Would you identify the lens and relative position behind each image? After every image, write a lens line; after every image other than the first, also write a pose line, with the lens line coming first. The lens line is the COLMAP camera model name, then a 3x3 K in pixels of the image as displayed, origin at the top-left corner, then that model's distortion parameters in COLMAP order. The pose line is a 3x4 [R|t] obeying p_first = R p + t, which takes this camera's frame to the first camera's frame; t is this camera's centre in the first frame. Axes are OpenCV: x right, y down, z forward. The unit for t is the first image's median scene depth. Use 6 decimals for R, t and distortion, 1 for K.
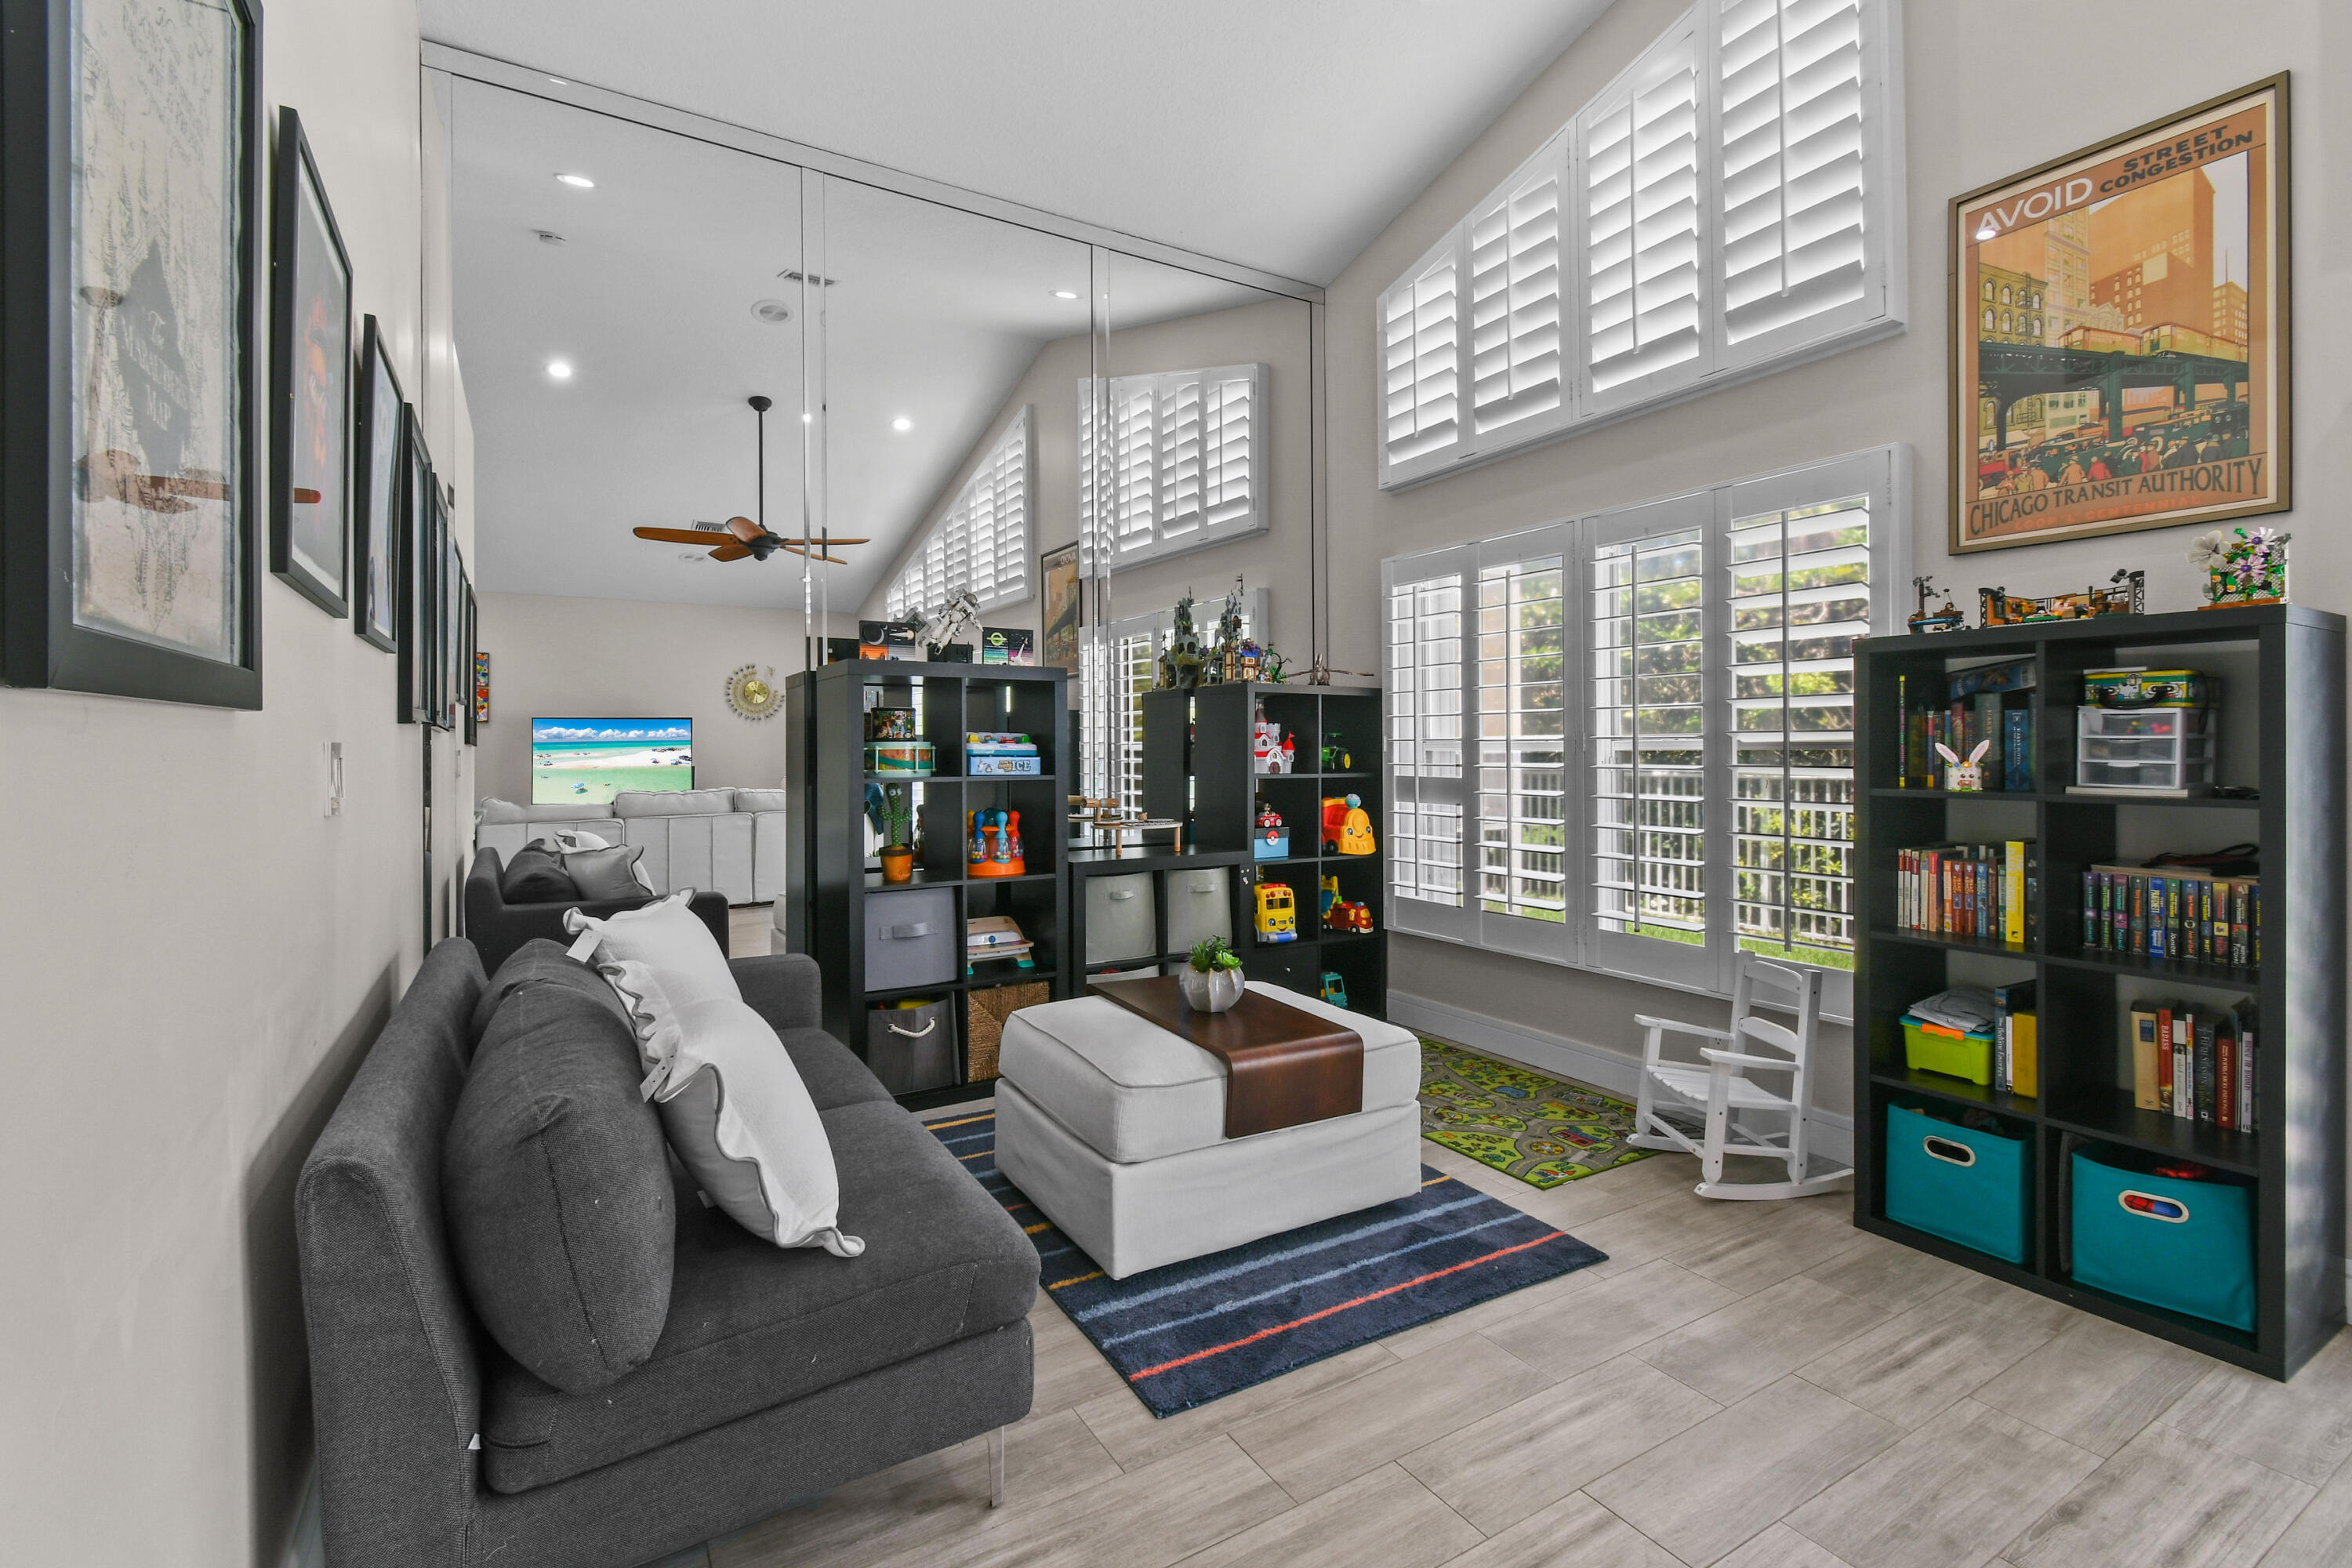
lens RADIAL K [[1044.7, 0, 1183.1], [0, 1044.7, 756.9], [0, 0, 1]] dist [0.002398, -0.001142]
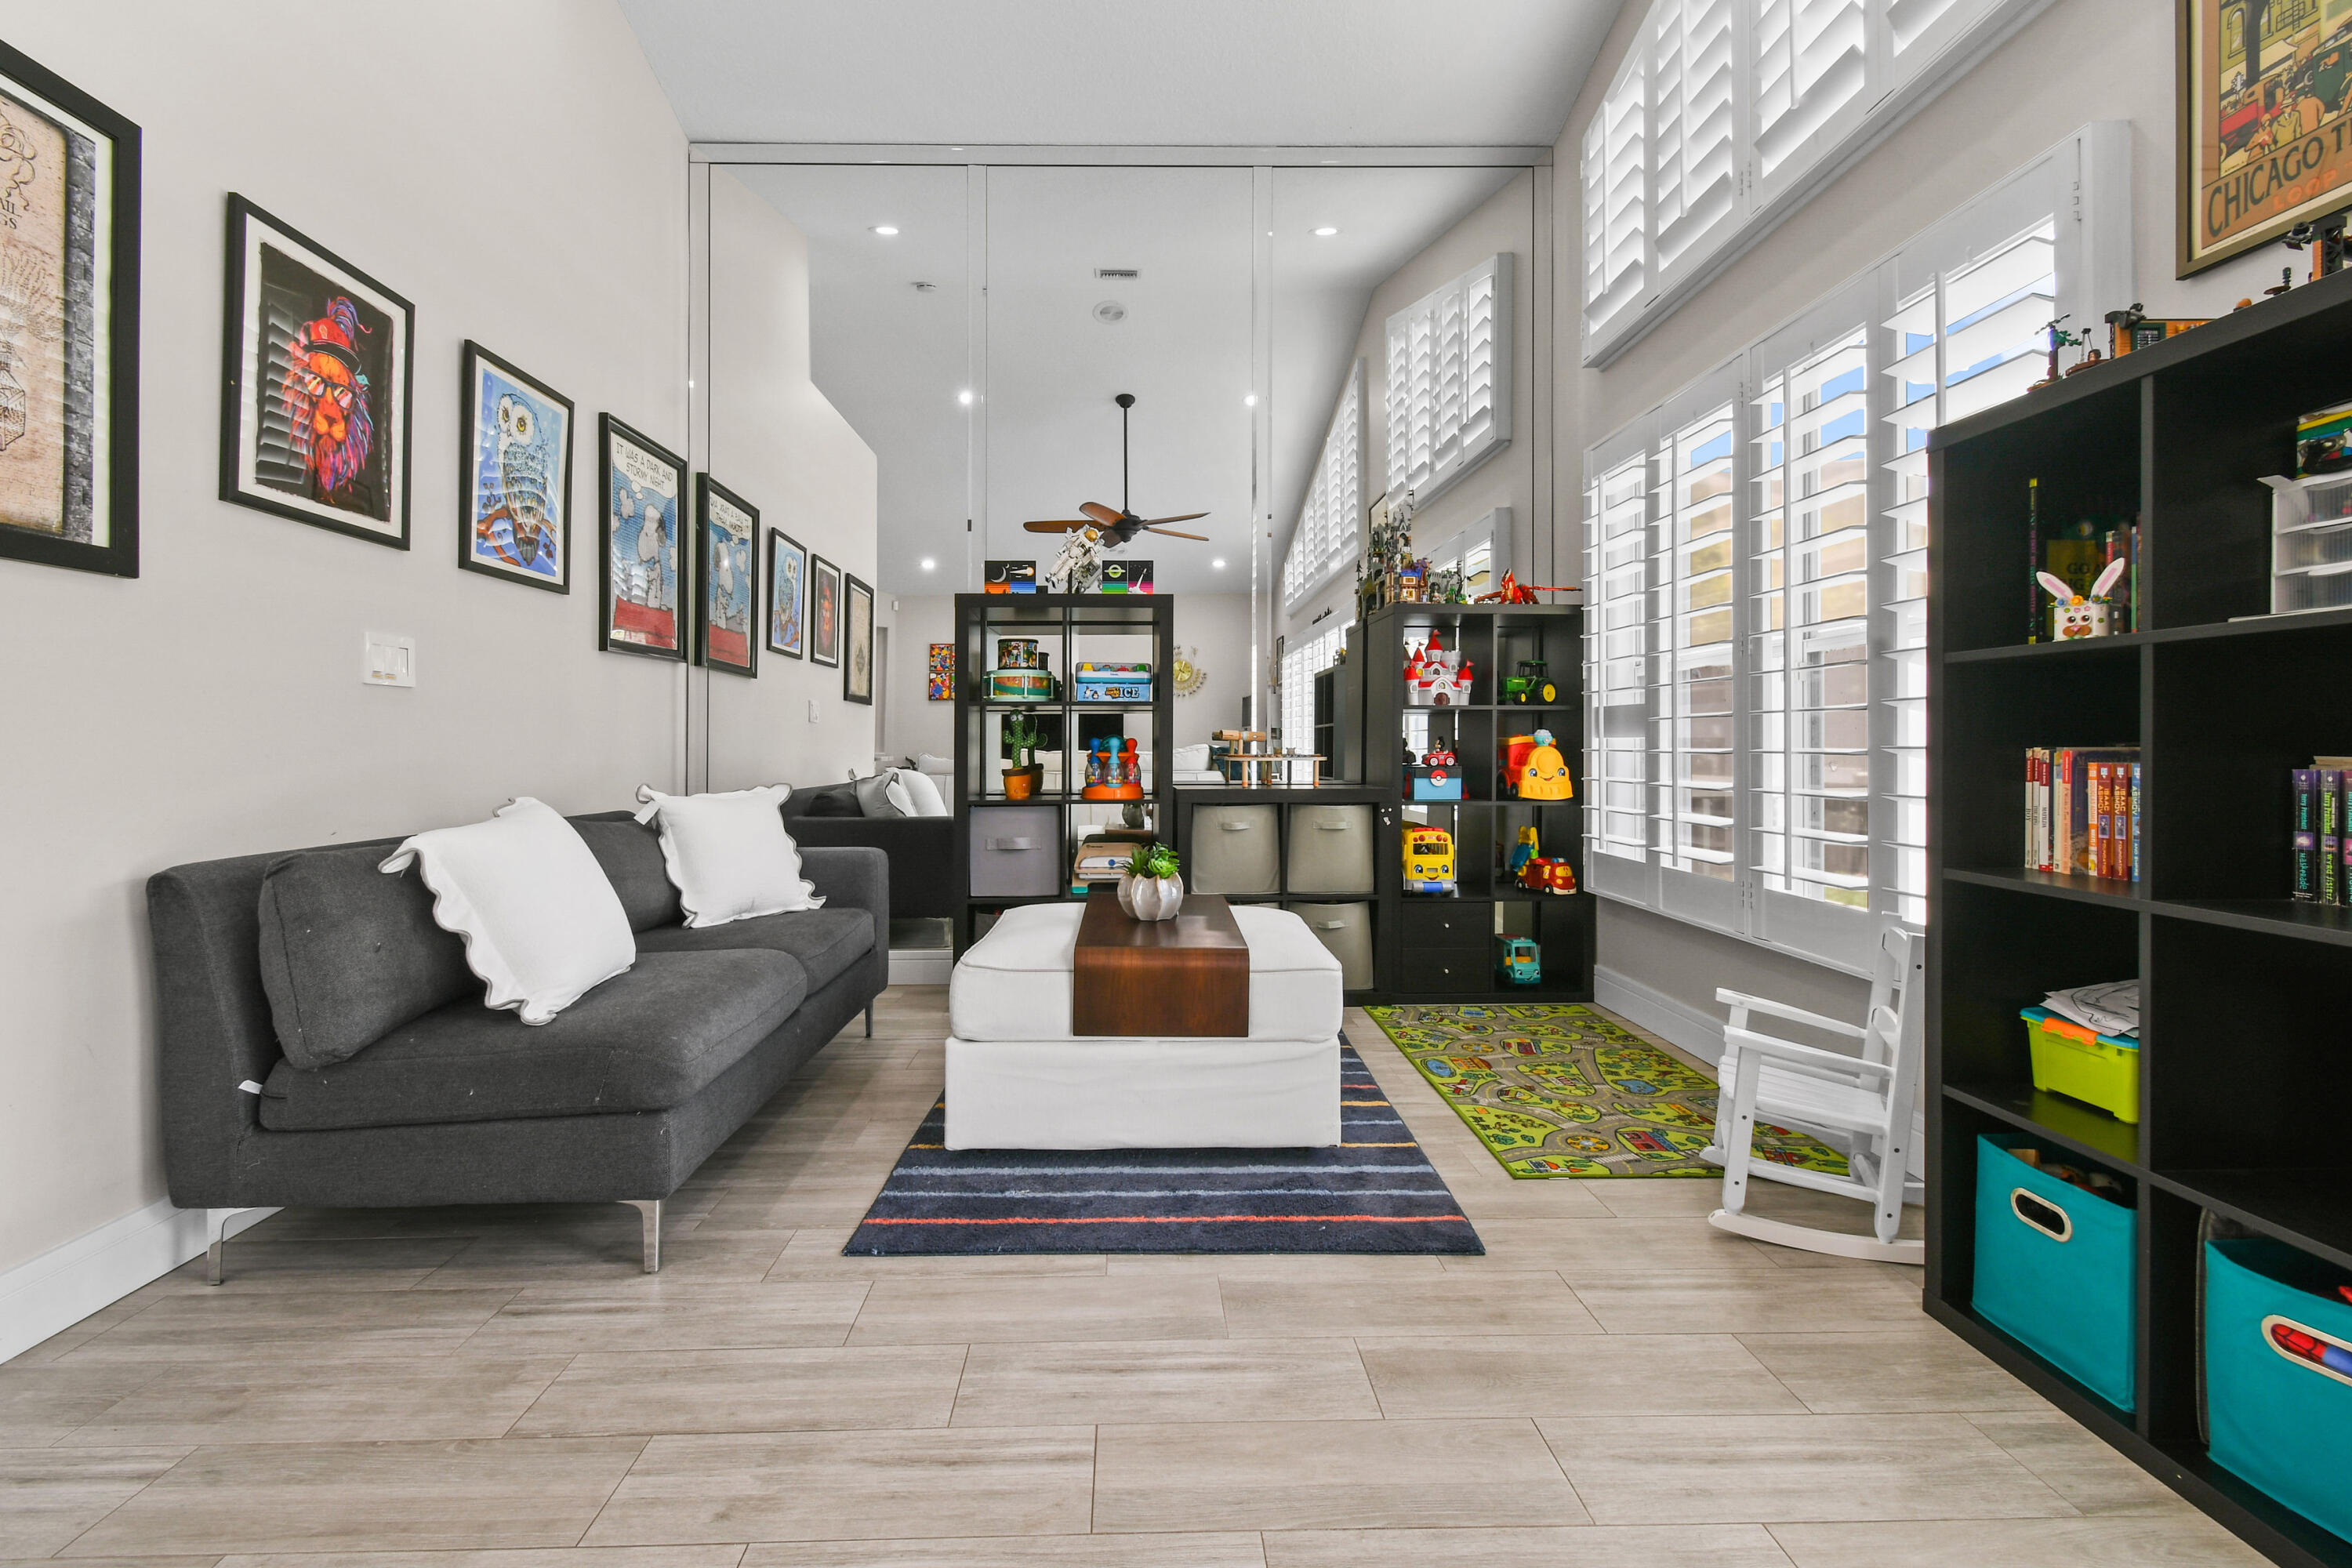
lens RADIAL K [[1060.7, 0, 1184.4], [0, 1060.7, 750.1], [0, 0, 1]] dist [0.005408, -0.003167]
pose [[0.870775, 0.001763, -0.491678, 0.548558], [-0.003864, 0.999987, -0.003258, 0.092380], [0.491666, 0.004737, 0.870771, 0.170737]]
